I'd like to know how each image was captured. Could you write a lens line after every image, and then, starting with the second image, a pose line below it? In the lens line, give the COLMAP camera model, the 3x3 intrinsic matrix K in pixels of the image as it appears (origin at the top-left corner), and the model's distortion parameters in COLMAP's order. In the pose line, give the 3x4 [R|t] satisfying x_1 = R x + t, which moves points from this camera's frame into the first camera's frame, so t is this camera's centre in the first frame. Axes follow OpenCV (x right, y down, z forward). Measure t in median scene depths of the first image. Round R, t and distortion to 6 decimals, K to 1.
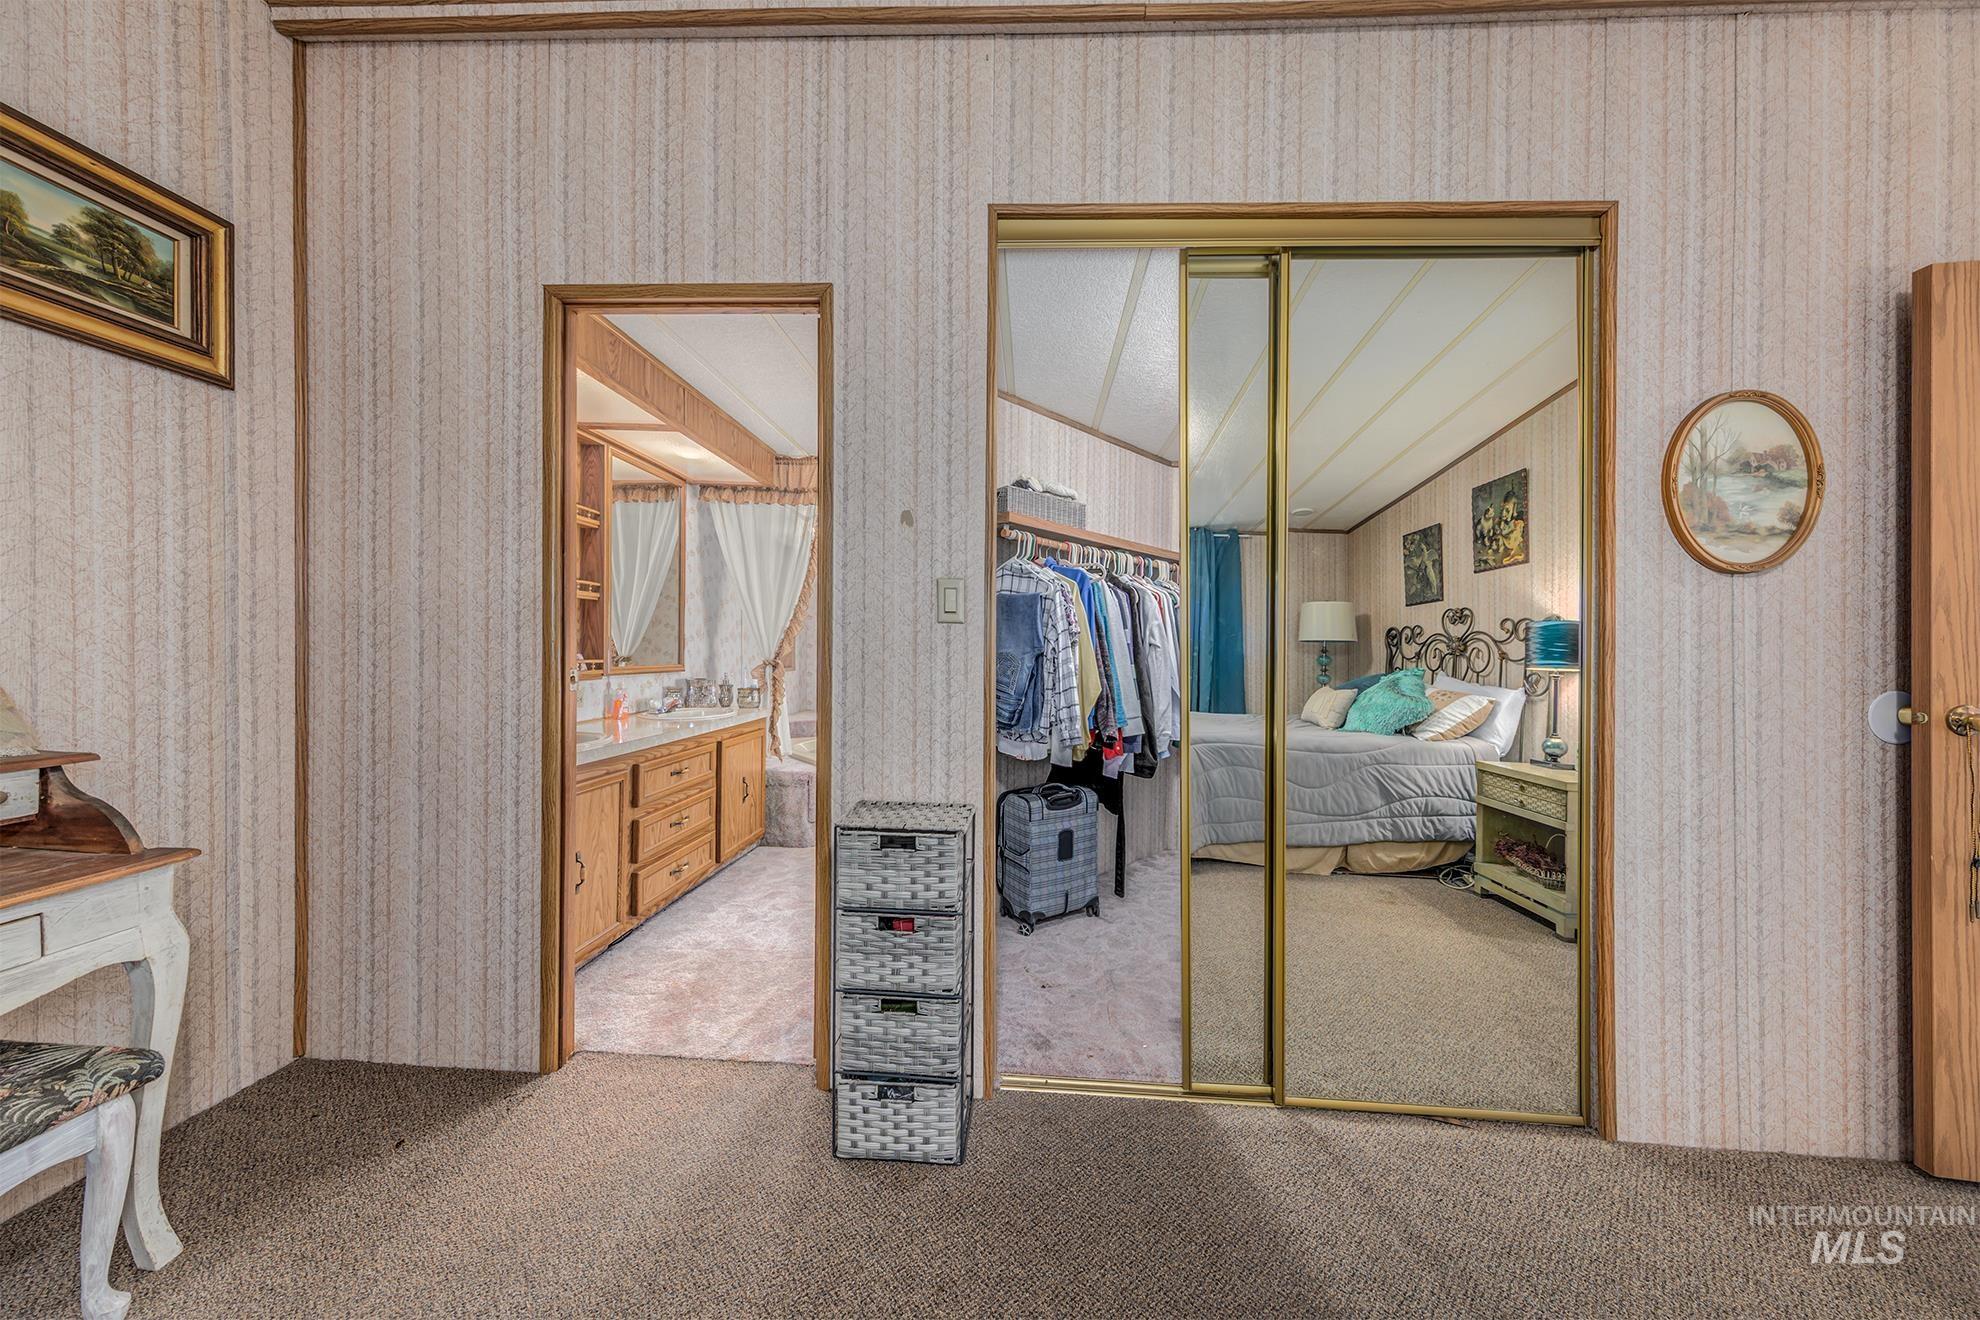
lens RADIAL K [[626.6, 0, 988.1], [0, 626.6, 638.3], [0, 0, 1]] dist [0.000198, 0.000013]
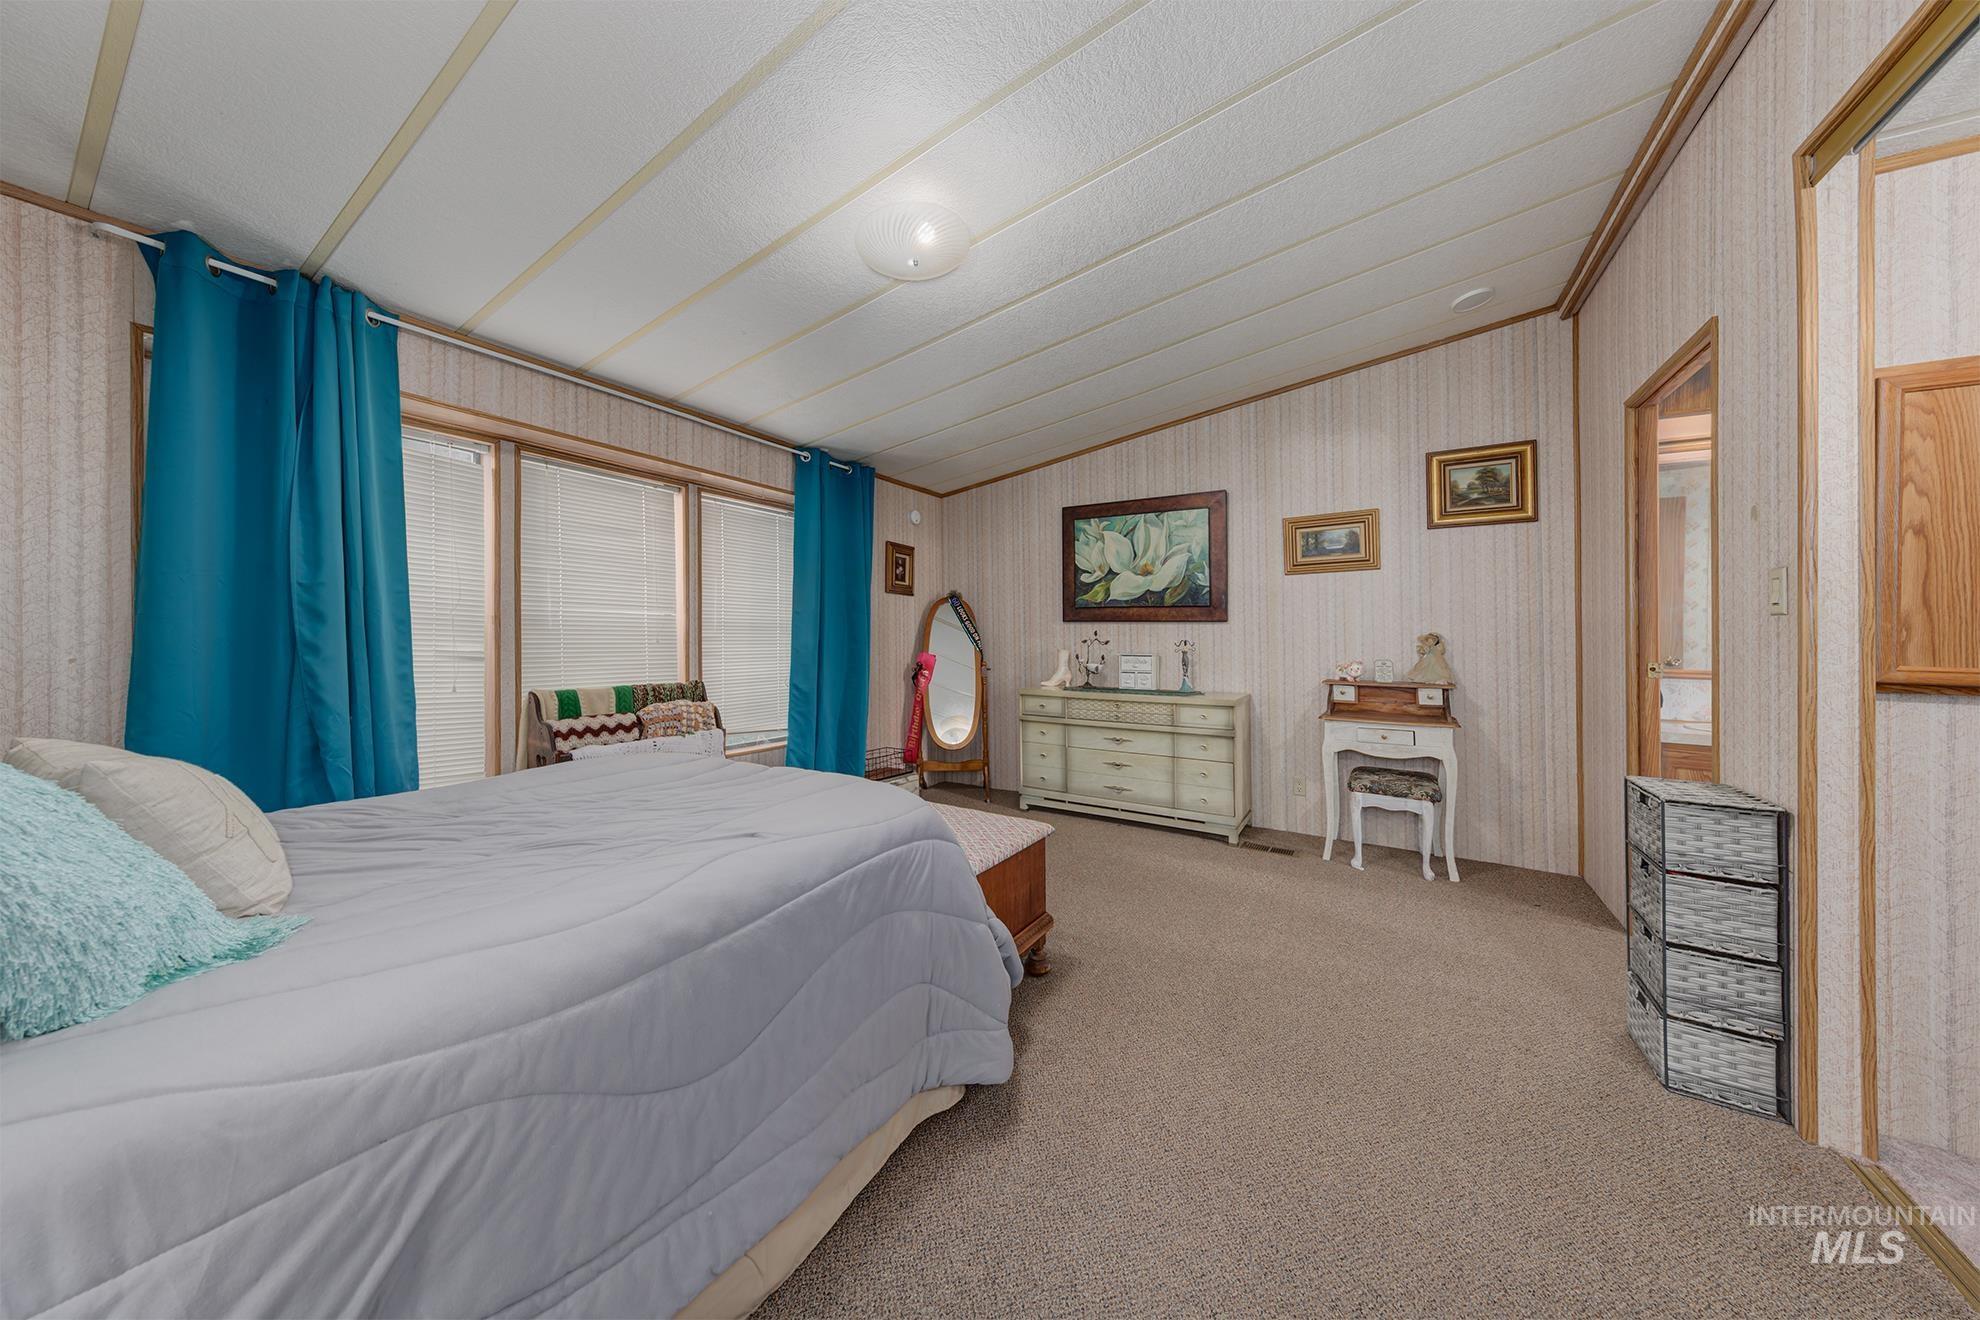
lens RADIAL K [[626.6, 0, 982.9], [0, 626.6, 645.2], [0, 0, 1]] dist [0.000198, 0.000013]
pose [[-0.472122, 0.000420, -0.881533, 1.473528], [0.000731, 1.000000, 0.000084, 0.004470], [0.881533, -0.000605, -0.472122, 0.387891]]
